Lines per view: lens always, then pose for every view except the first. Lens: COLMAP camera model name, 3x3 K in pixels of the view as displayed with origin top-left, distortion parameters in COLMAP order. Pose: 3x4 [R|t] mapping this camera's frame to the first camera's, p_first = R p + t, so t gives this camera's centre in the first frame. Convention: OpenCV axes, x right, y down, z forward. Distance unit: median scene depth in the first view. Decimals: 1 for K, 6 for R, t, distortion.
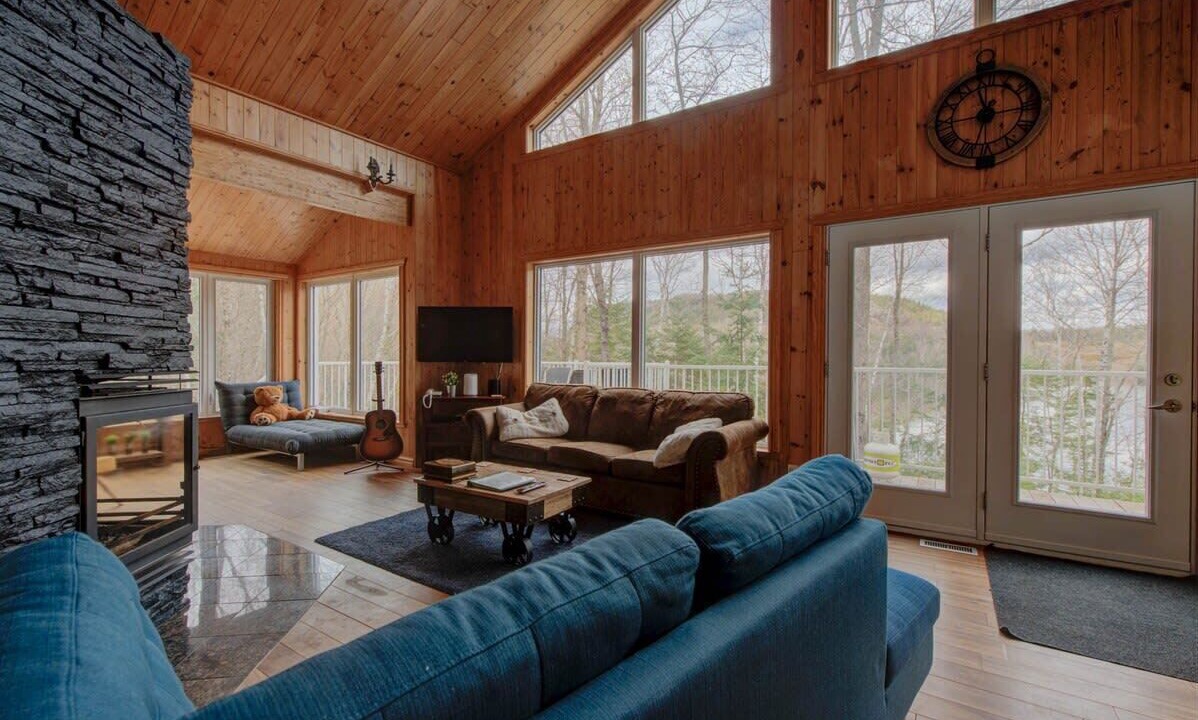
lens RADIAL K [[509.4, 0, 600.4], [0, 509.4, 363.3], [0, 0, 1]] dist [0.001316, -0.001269]
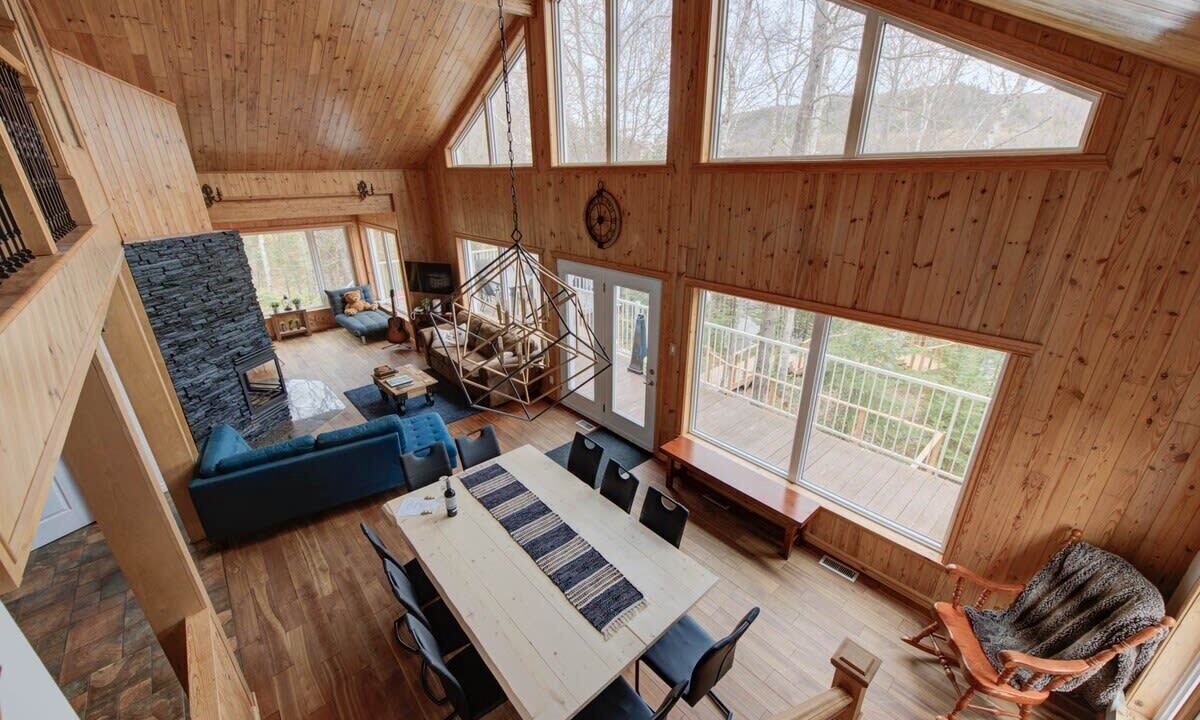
lens RADIAL K [[458.9, 0, 600.2], [0, 458.9, 359.2], [0, 0, 1]] dist [-0.002054, -0.000082]
pose [[0.969341, 0.083359, -0.231146, 0.828234], [0.005824, 0.932640, 0.360762, -0.433051], [0.245649, -0.351048, 0.903561, -0.463702]]
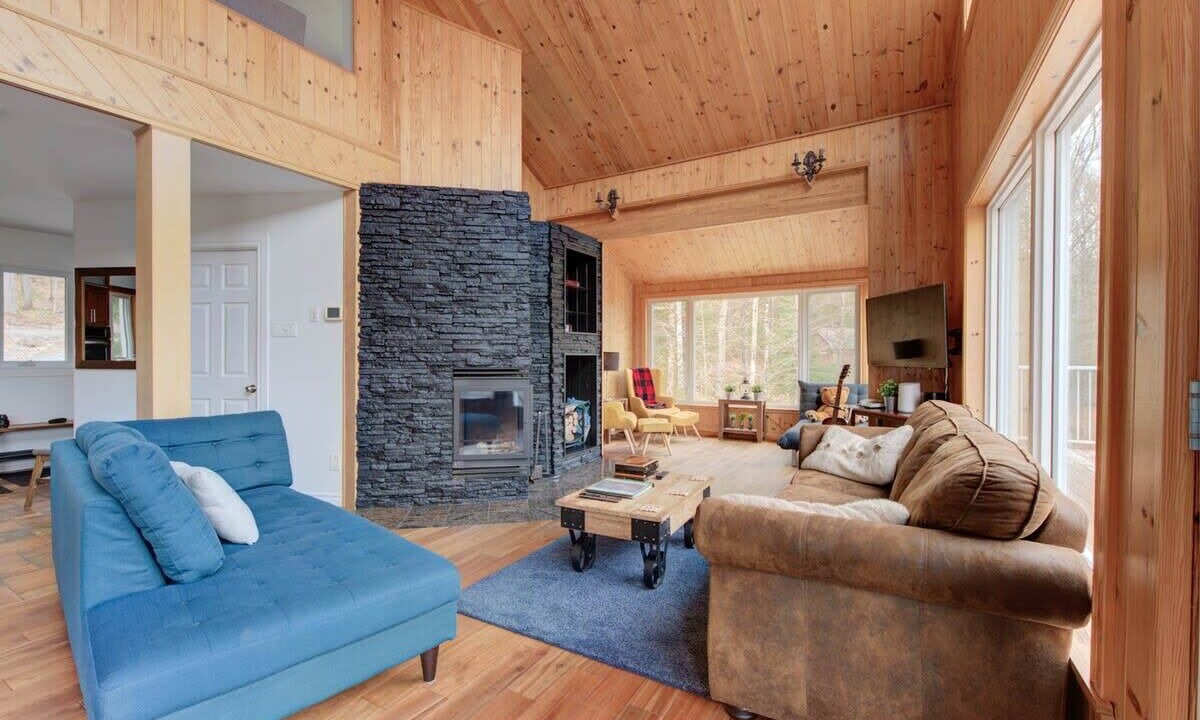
lens RADIAL K [[510.3, 0, 606.0], [0, 510.3, 360.8], [0, 0, 1]] dist [0.001316, -0.001269]
pose [[0.075176, 0.002090, -0.997168, 0.528403], [-0.012509, 0.999921, 0.001153, -0.007216], [0.997092, 0.012387, 0.075196, 0.612824]]
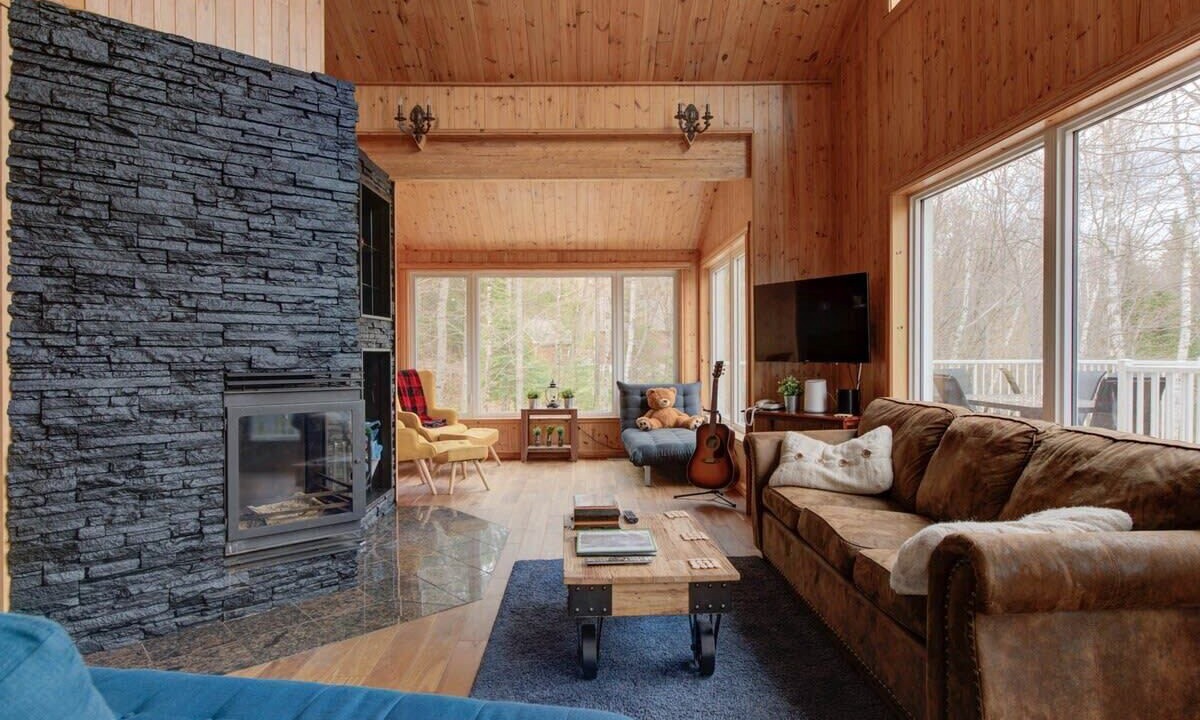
lens RADIAL K [[659.1, 0, 606.4], [0, 659.1, 359.9], [0, 0, 1]] dist [-0.000392, -0.002248]
pose [[0.579388, -0.000790, -0.815051, 0.344182], [-0.001483, 0.999997, -0.002023, -0.003409], [0.815050, 0.002381, 0.579385, 0.335580]]
